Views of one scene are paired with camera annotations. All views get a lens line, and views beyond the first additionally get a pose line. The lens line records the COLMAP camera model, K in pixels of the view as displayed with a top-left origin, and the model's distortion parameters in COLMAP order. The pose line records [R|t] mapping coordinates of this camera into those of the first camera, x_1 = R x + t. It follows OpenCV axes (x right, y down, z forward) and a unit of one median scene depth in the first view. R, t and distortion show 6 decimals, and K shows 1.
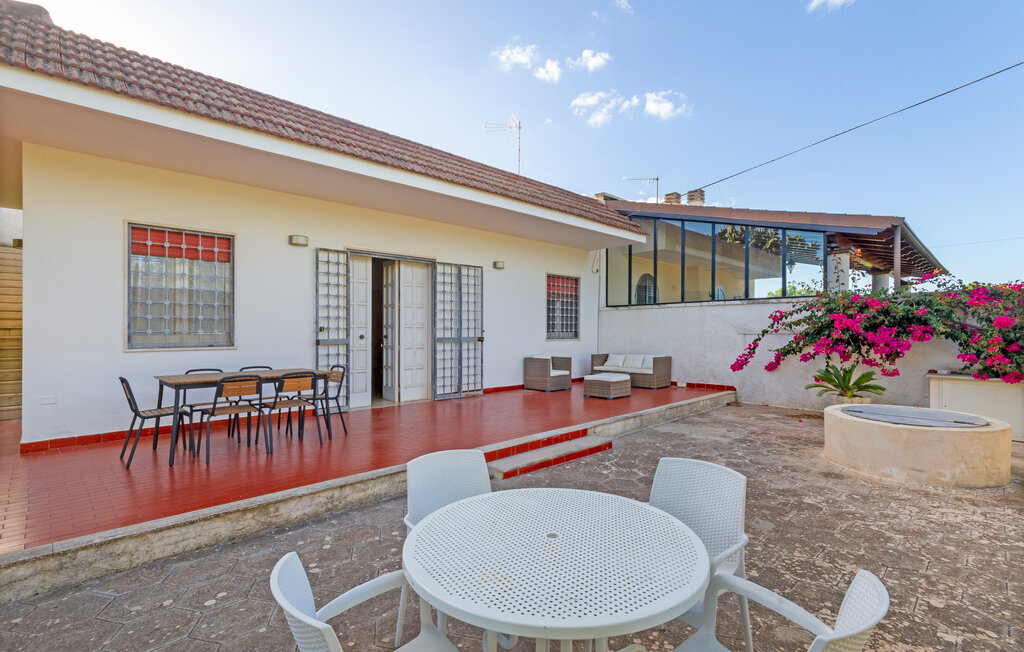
lens RADIAL K [[478.9, 0, 517.4], [0, 478.9, 324.9], [0, 0, 1]] dist [0.004290, 0.001468]
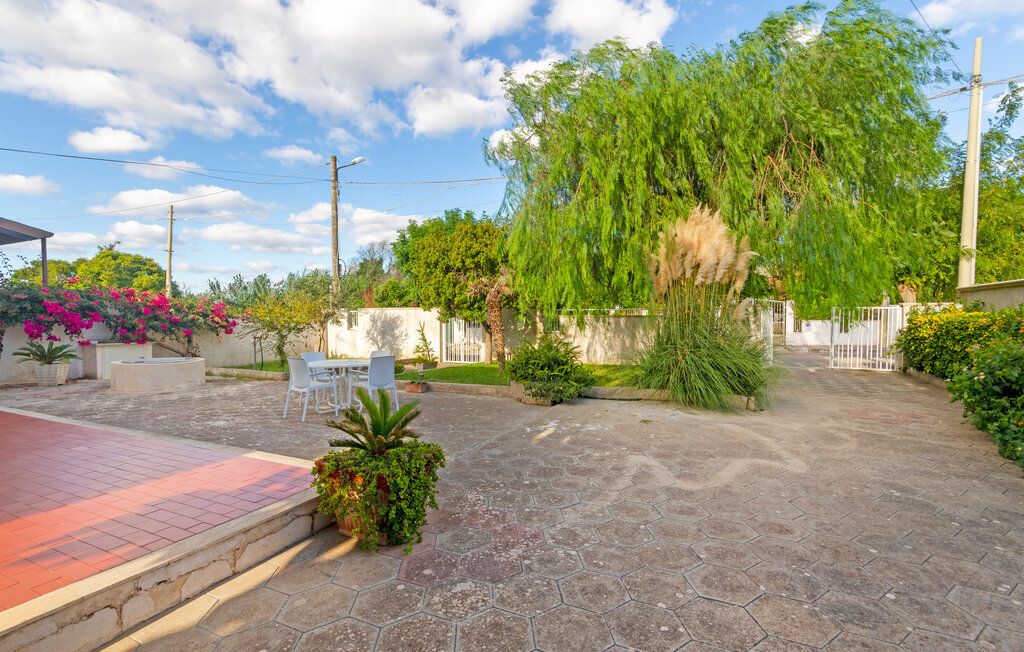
lens RADIAL K [[478.9, 0, 508.7], [0, 478.9, 328.0], [0, 0, 1]] dist [0.004290, 0.001468]
pose [[-0.327892, -0.018277, 0.944539, -0.993956], [-0.010240, 0.999823, 0.015792, 0.013352], [-0.944660, -0.004494, -0.328021, 0.226558]]
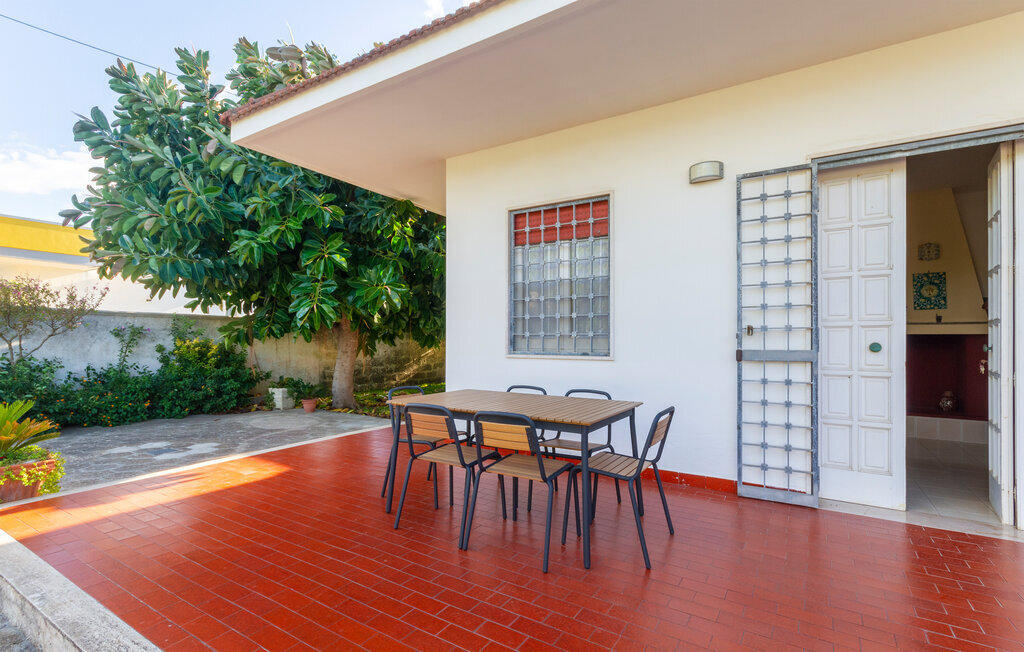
lens RADIAL K [[478.9, 0, 511.1], [0, 478.9, 328.8], [0, 0, 1]] dist [0.004290, 0.001468]
pose [[0.223029, -0.013704, -0.974716, 0.035387], [0.009507, 0.999884, -0.011882, 0.010524], [0.974765, -0.006616, 0.223133, 0.592882]]
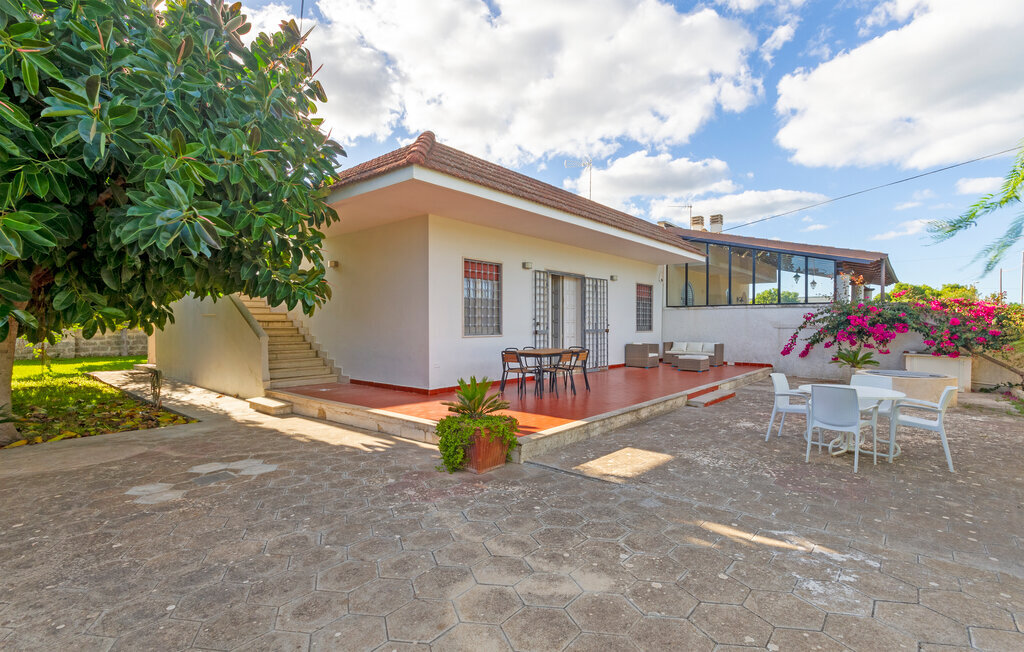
lens RADIAL K [[478.9, 0, 518.1], [0, 478.9, 318.4], [0, 0, 1]] dist [0.004290, 0.001468]
pose [[0.995757, 0.006483, 0.091798, -0.569130], [-0.006755, 0.999974, 0.002656, -0.010442], [-0.091778, -0.003265, 0.995774, -0.474683]]
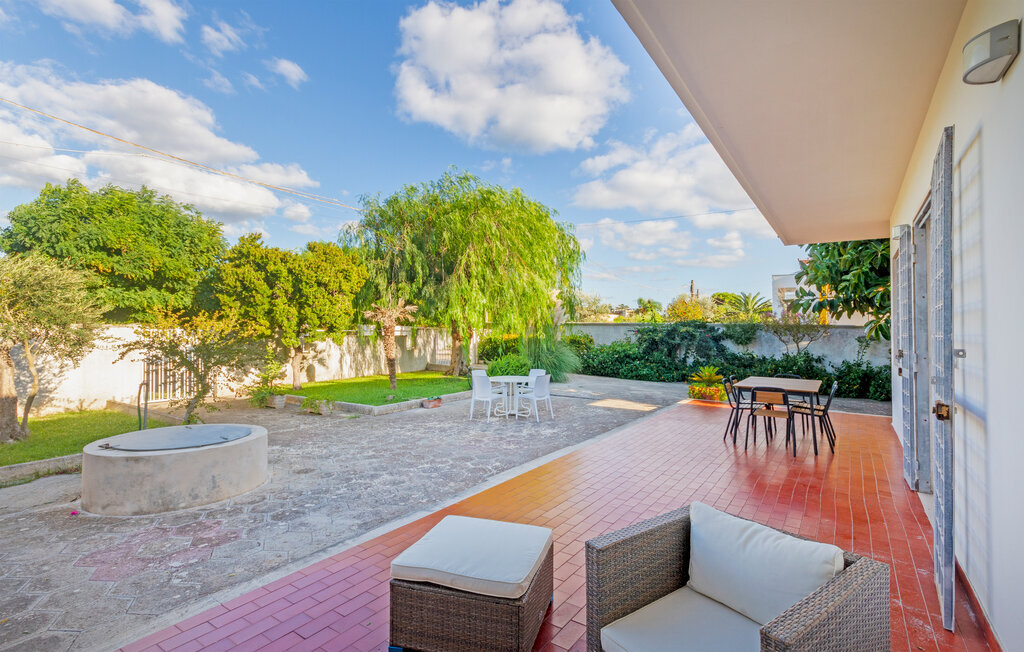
lens RADIAL K [[478.9, 0, 520.8], [0, 478.9, 323.2], [0, 0, 1]] dist [0.004290, 0.001468]
pose [[-0.982058, -0.009841, -0.188324, 0.240129], [-0.005042, 0.999651, -0.025944, -0.012190], [0.188514, -0.024529, -0.981764, 1.468959]]
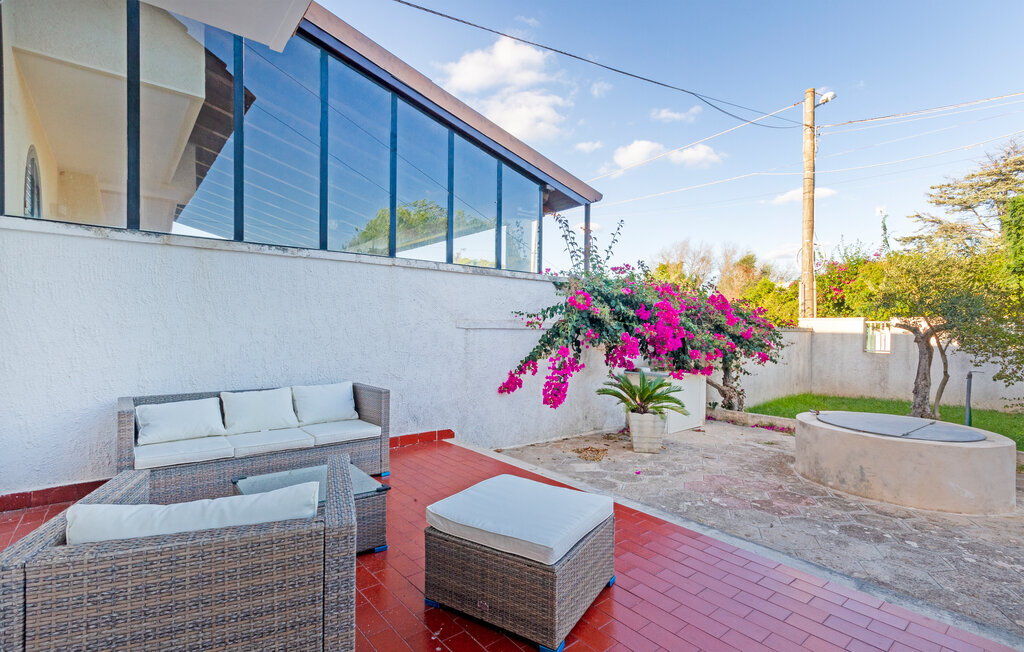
lens RADIAL K [[478.9, 0, 511.9], [0, 478.9, 318.2], [0, 0, 1]] dist [0.004290, 0.001468]
pose [[0.092132, 0.020503, 0.995536, -0.077010], [-0.026169, 0.999493, -0.018163, 0.020765], [-0.995403, -0.024379, 0.092622, 1.135781]]
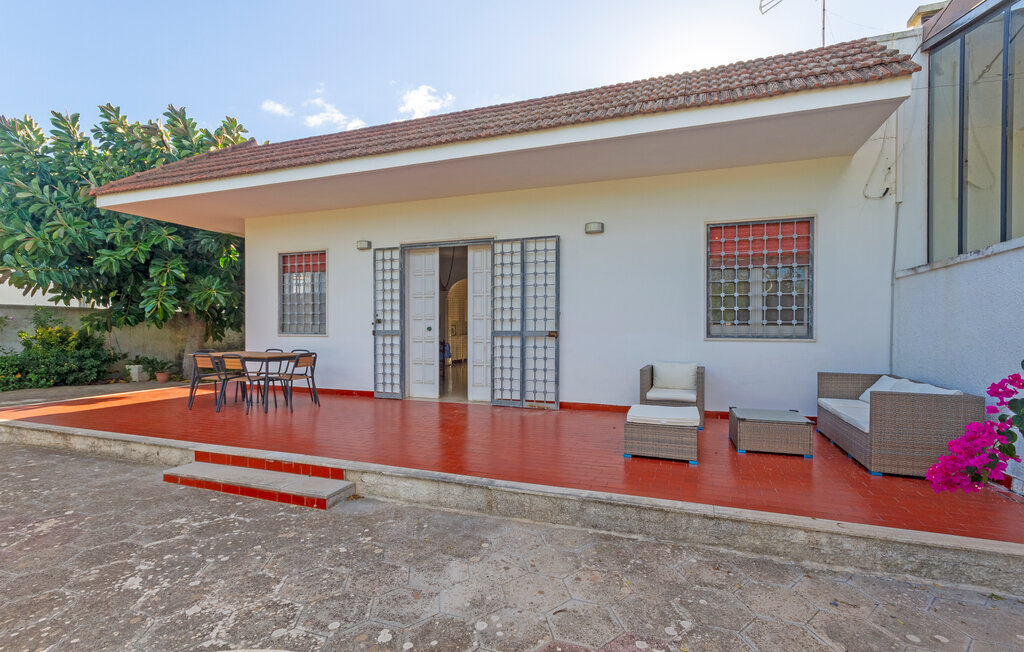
lens RADIAL K [[478.9, 0, 512.7], [0, 478.9, 318.3], [0, 0, 1]] dist [0.004290, 0.001468]
pose [[0.417006, -0.009737, -0.908852, 0.687944], [0.009366, 0.999936, -0.006415, 0.012015], [0.908856, -0.005838, 0.417070, 0.765699]]
